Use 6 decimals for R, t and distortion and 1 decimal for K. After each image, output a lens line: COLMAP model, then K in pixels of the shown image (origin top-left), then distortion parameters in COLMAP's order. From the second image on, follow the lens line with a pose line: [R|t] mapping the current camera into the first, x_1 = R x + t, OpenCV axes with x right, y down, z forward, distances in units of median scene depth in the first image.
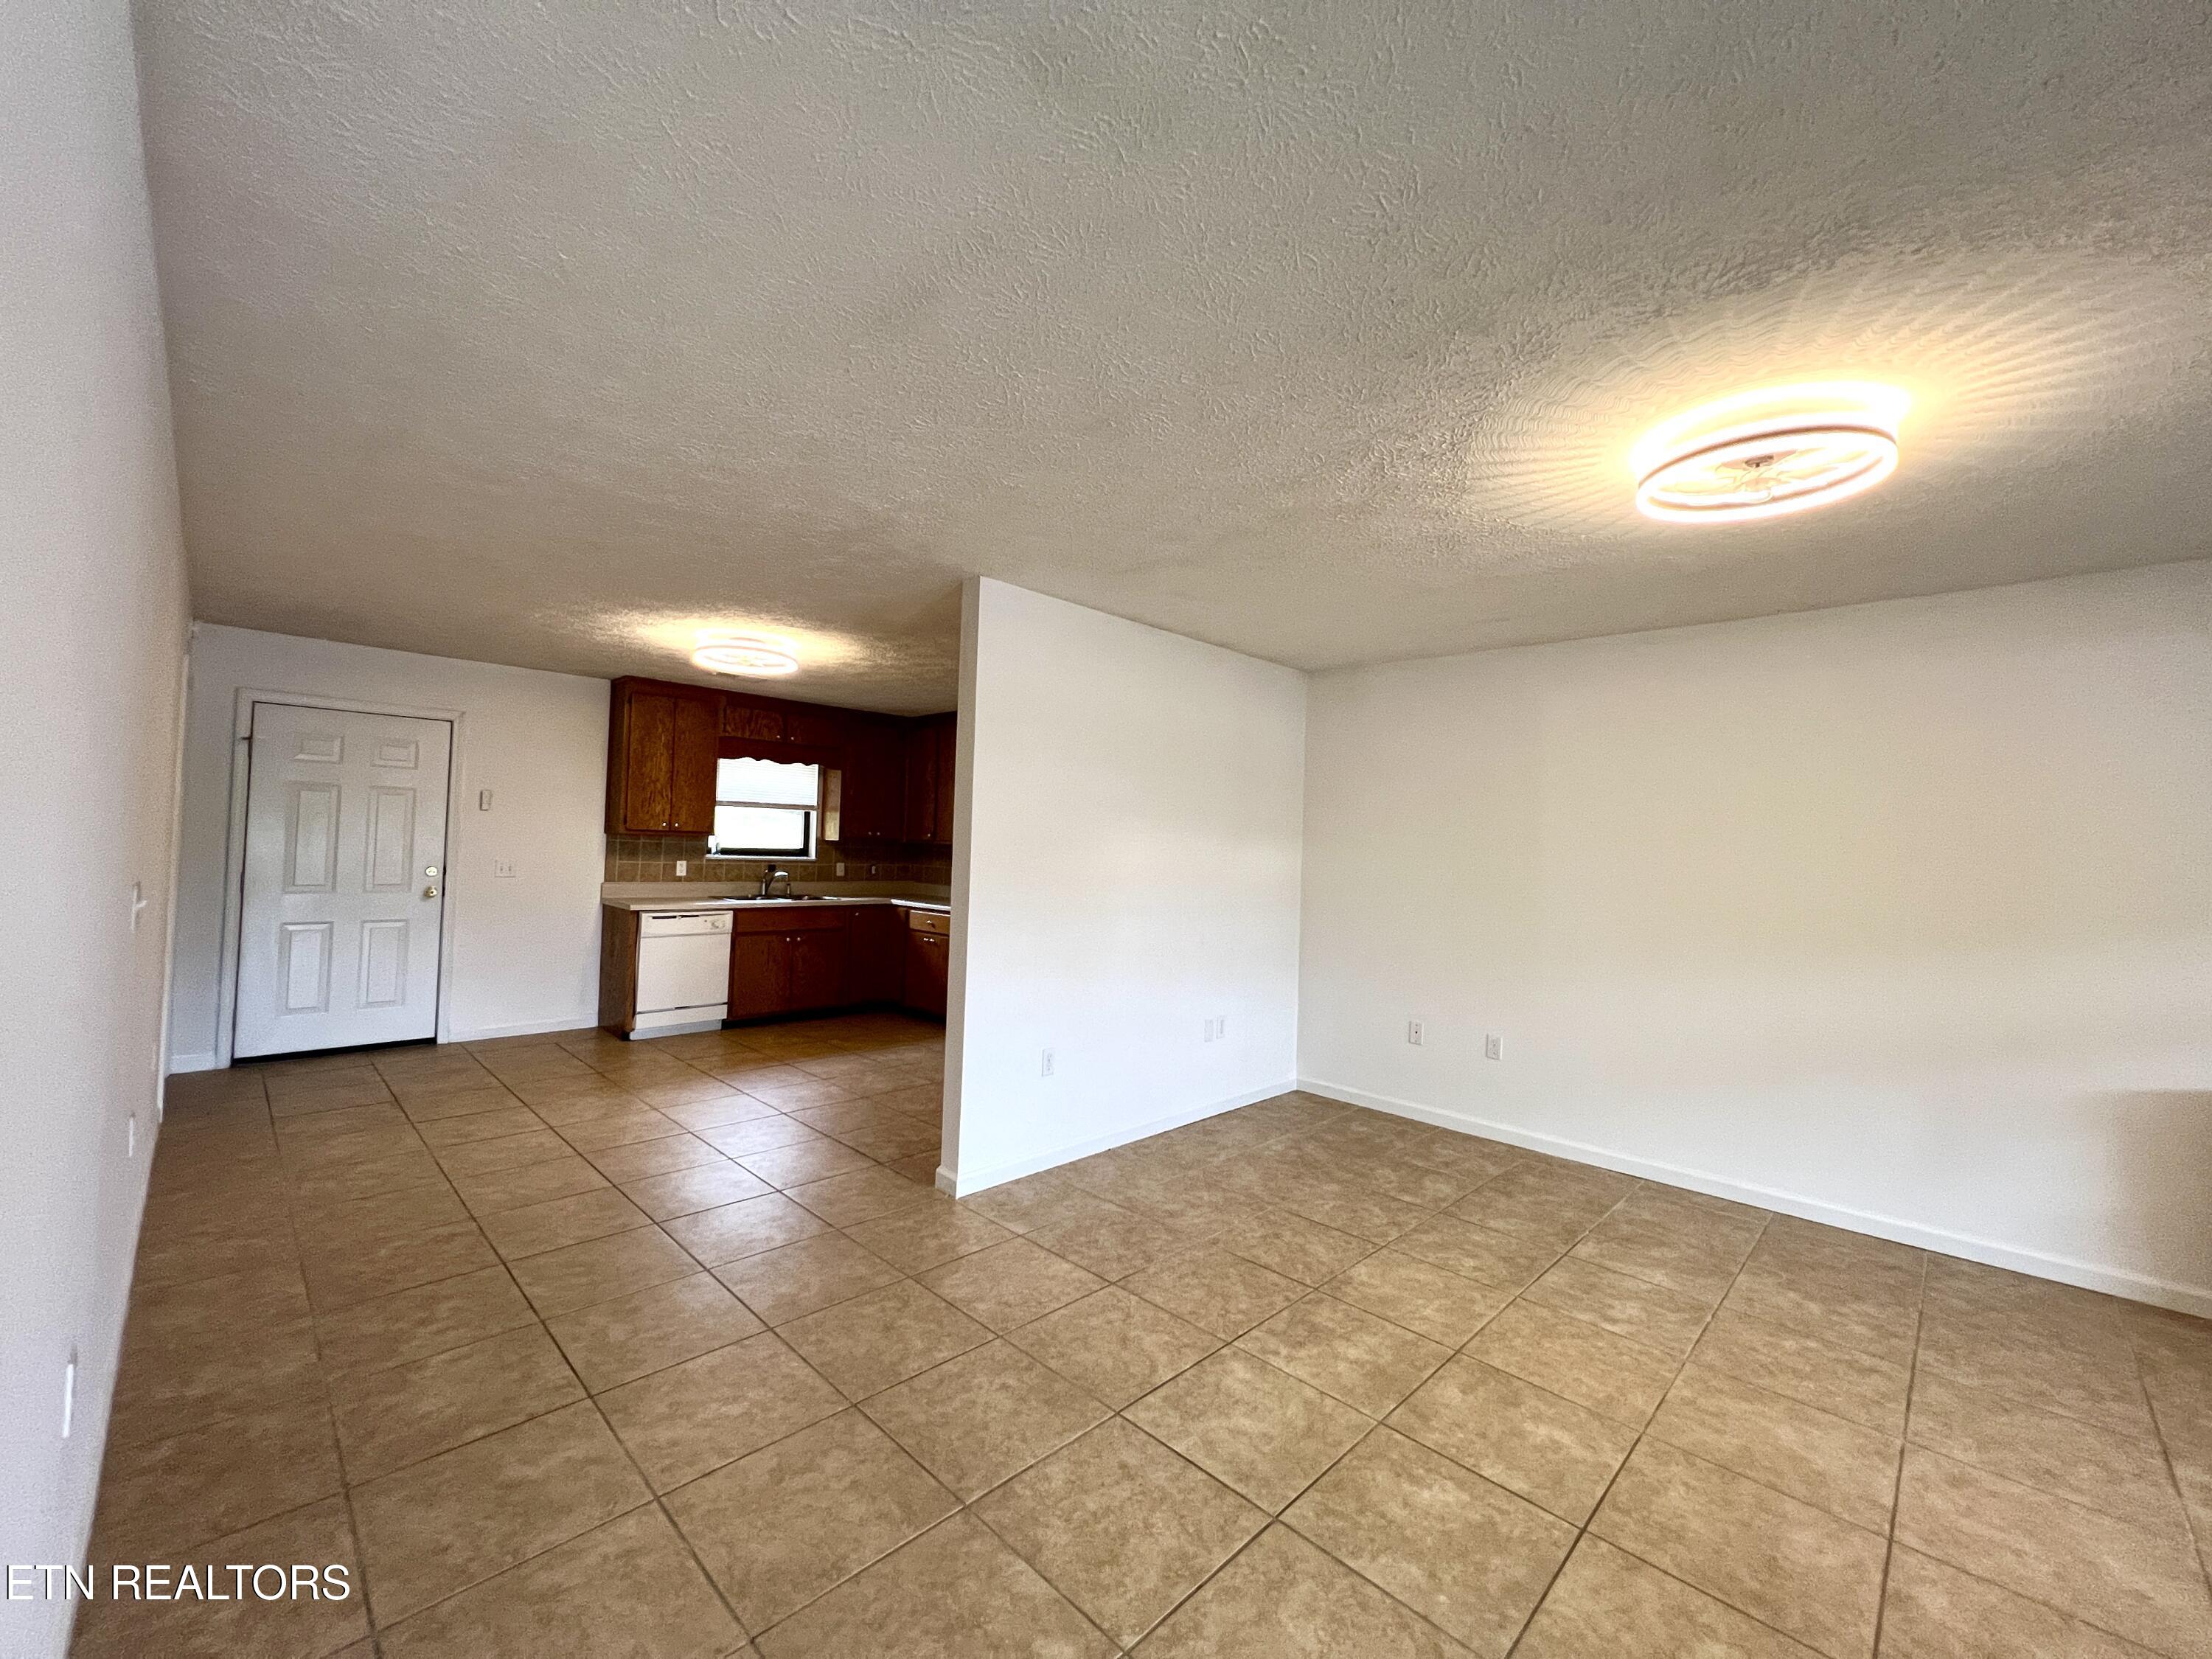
lens RADIAL K [[886.8, 0, 1101.4], [0, 886.8, 824.2], [0, 0, 1]] dist [-0.000446, 0.000650]
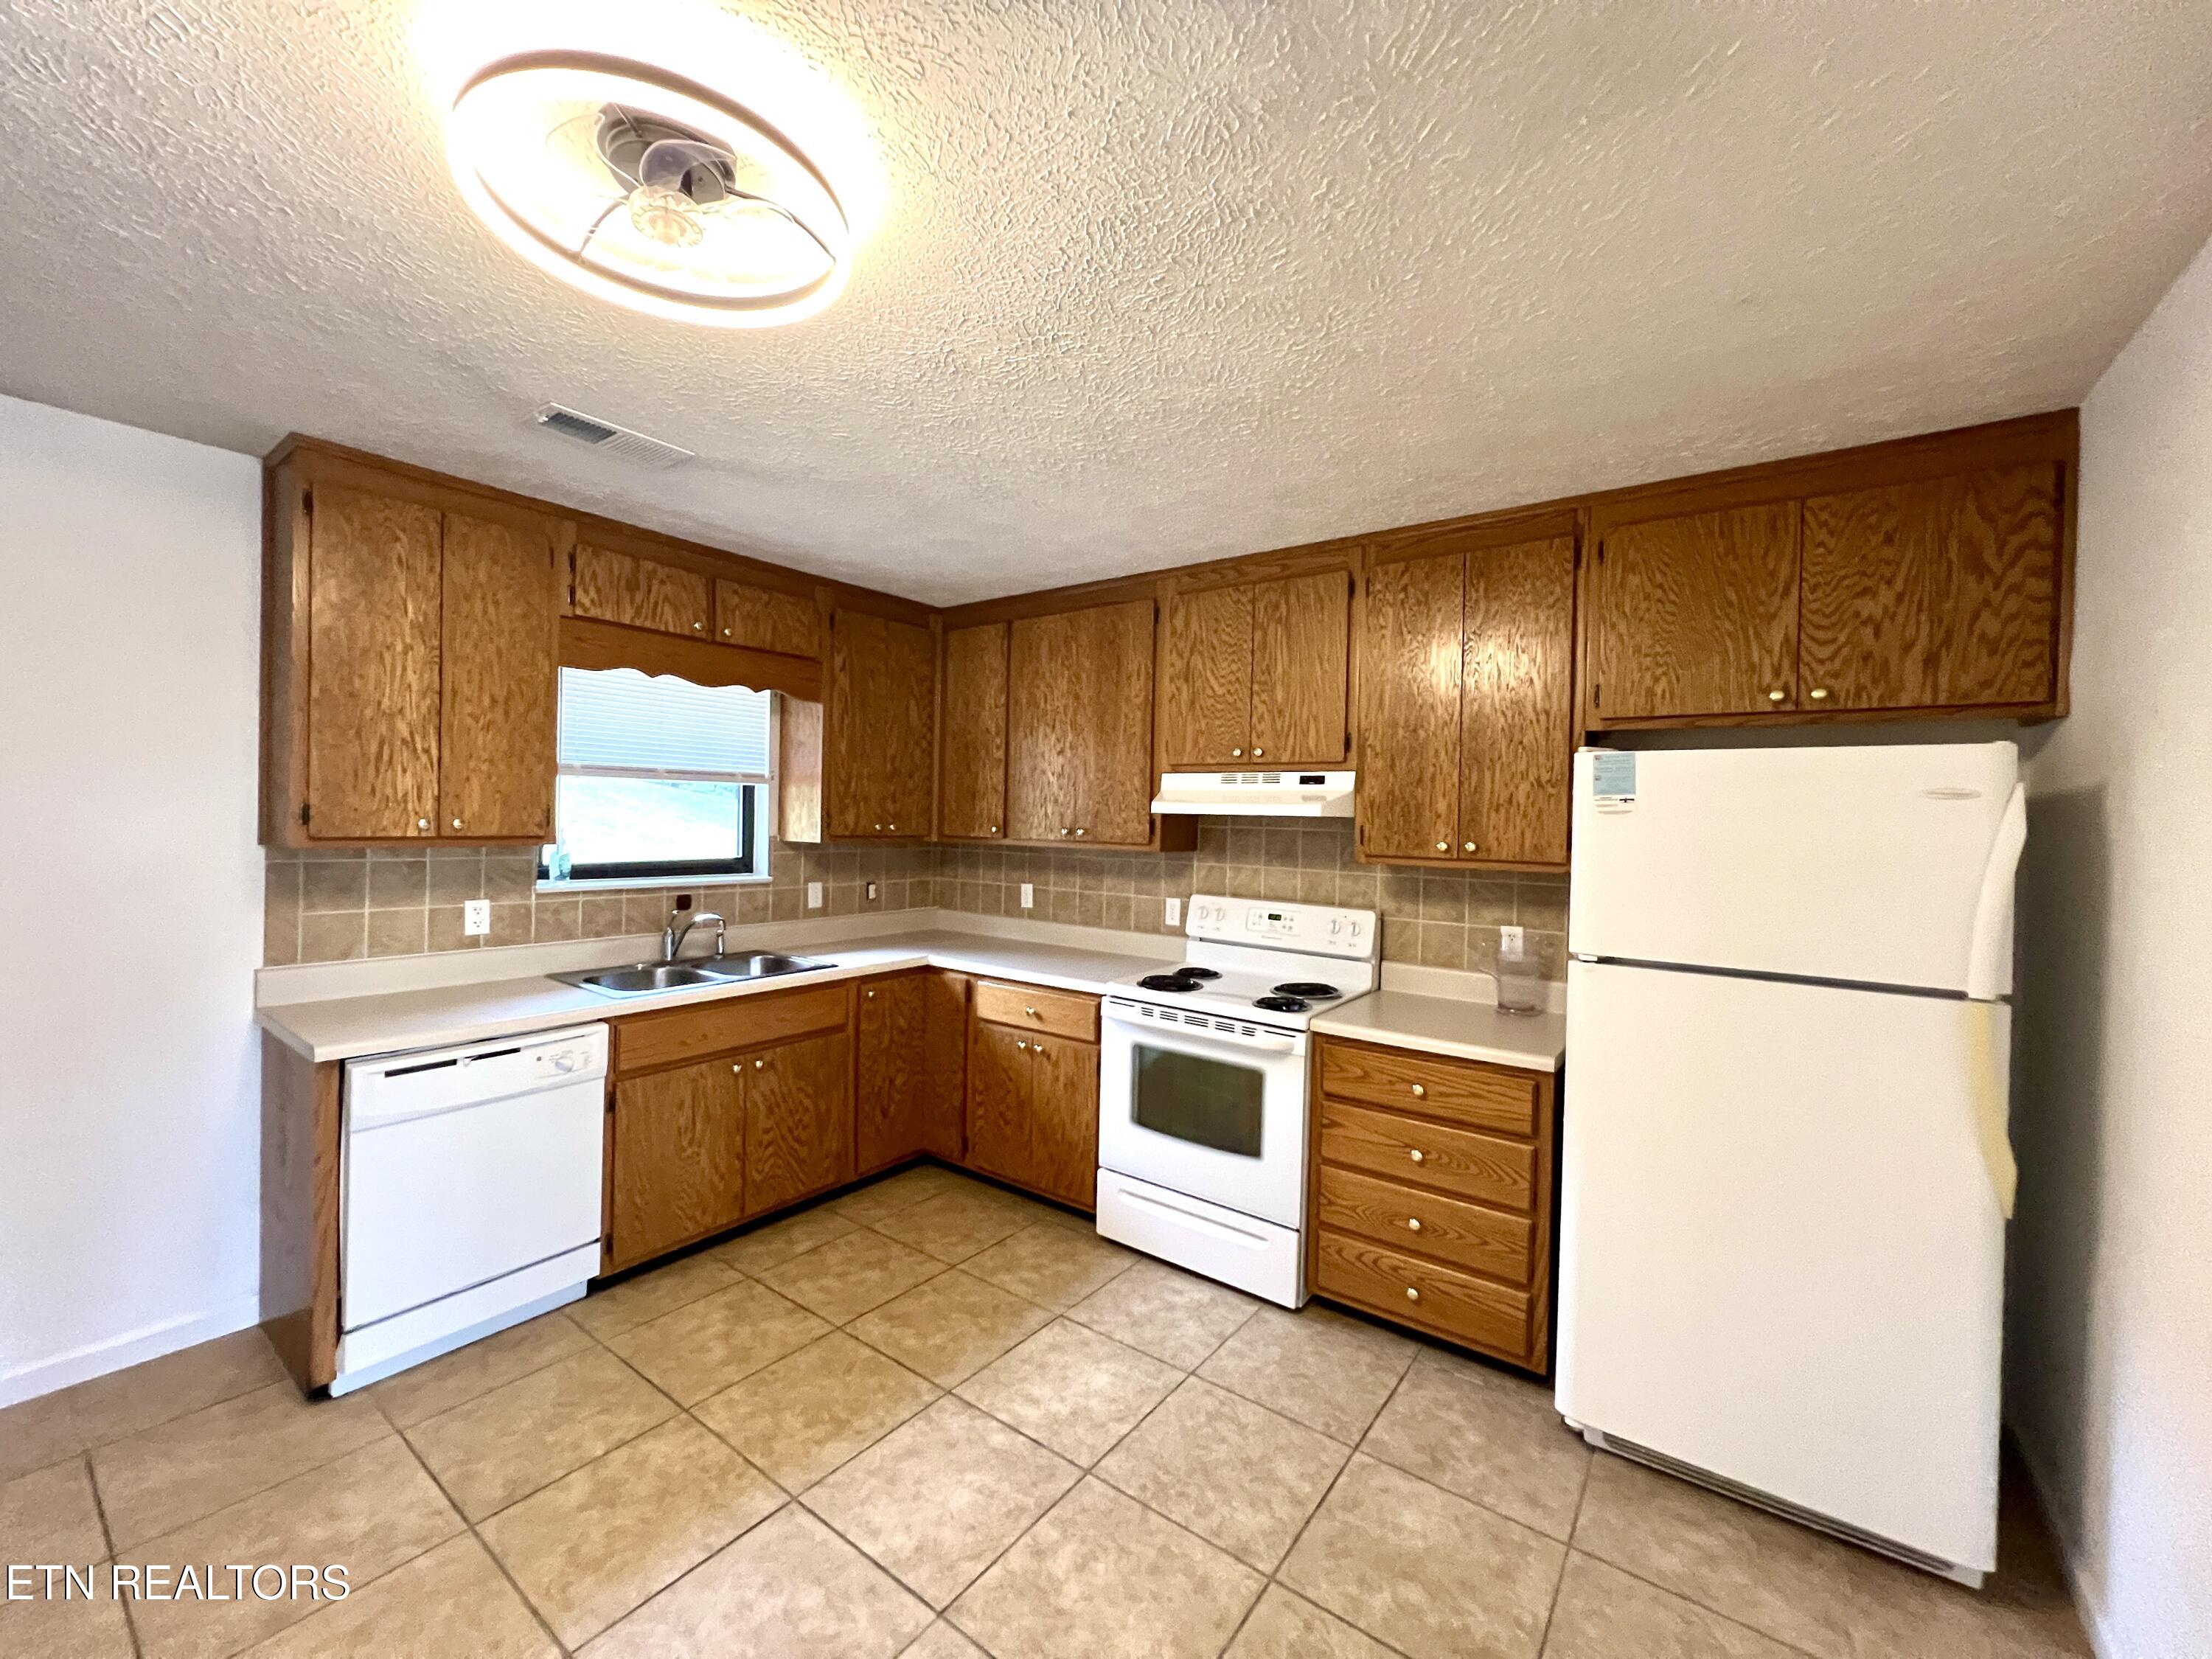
lens RADIAL K [[886.8, 0, 1101.4], [0, 886.8, 824.2], [0, 0, 1]] dist [-0.000446, 0.000650]
pose [[0.990207, -0.011830, 0.139106, -0.226220], [0.006479, 0.999224, 0.038854, -0.011703], [-0.139458, -0.037573, 0.989515, 0.519965]]
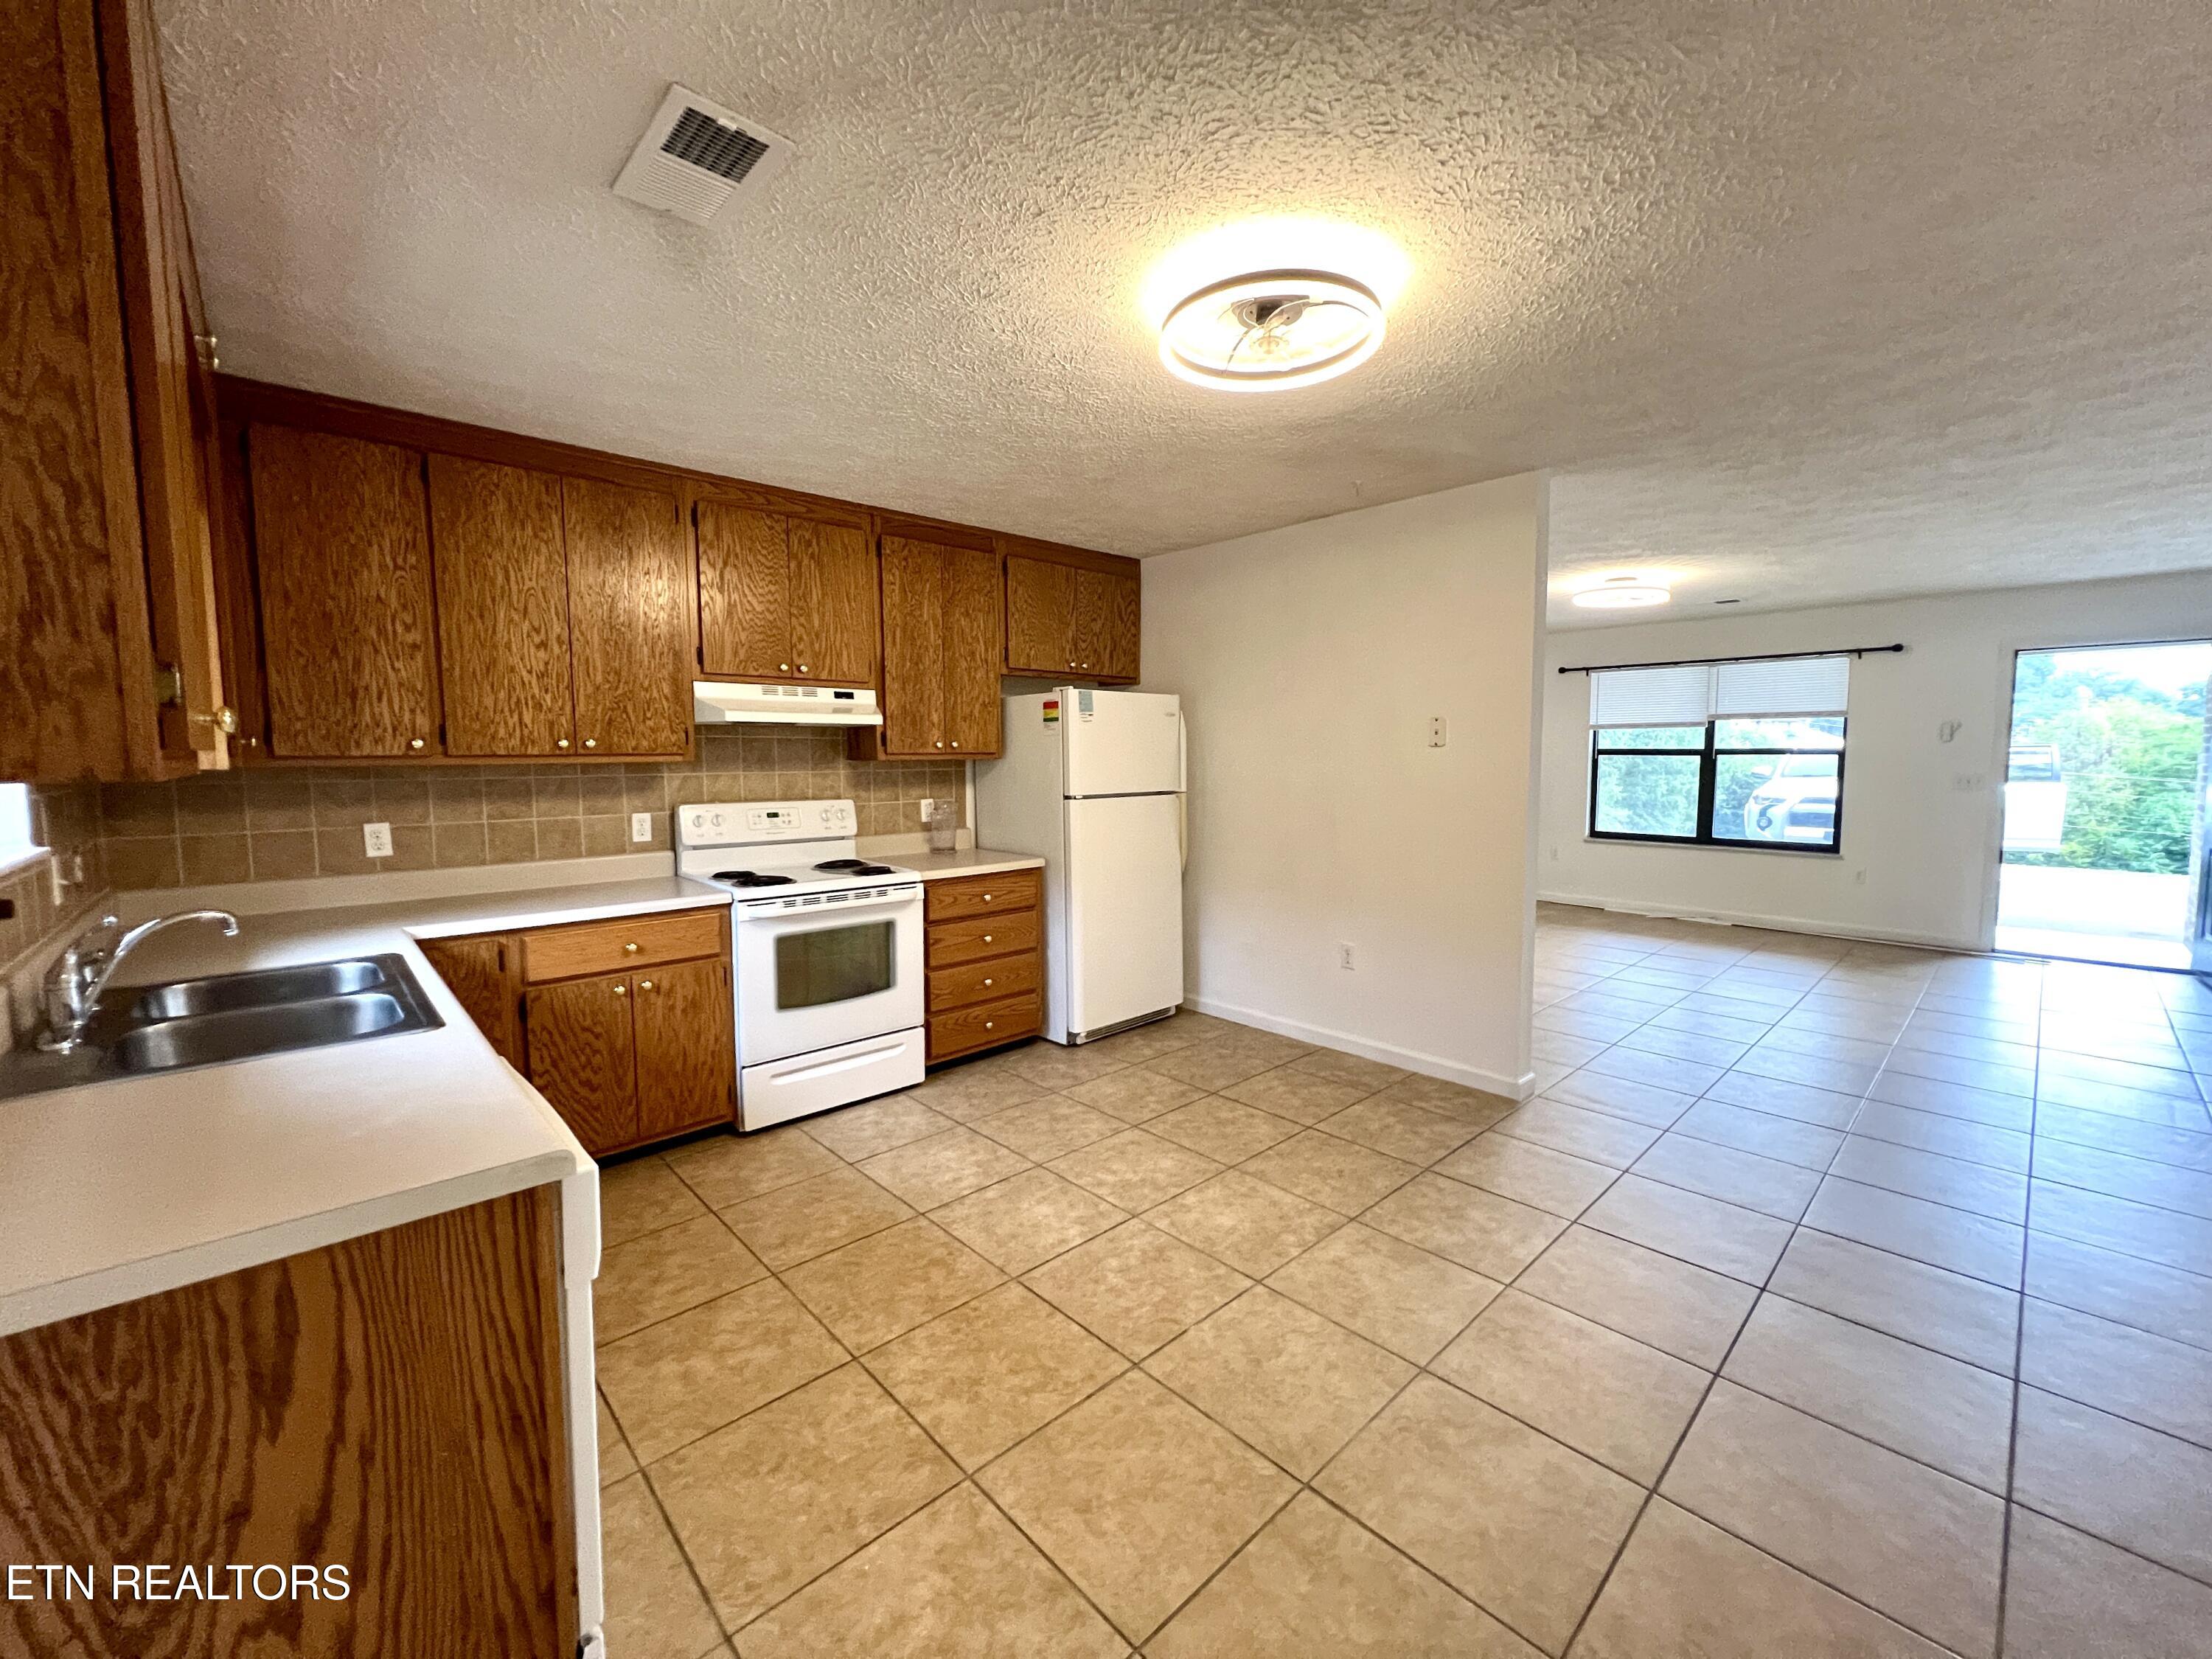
lens RADIAL K [[886.8, 0, 1101.4], [0, 886.8, 824.2], [0, 0, 1]] dist [-0.000446, 0.000650]
pose [[0.042064, -0.113670, 0.992628, -0.618703], [-0.017291, 0.993275, 0.114477, -0.001899], [-0.998965, -0.021979, 0.039816, 0.768717]]
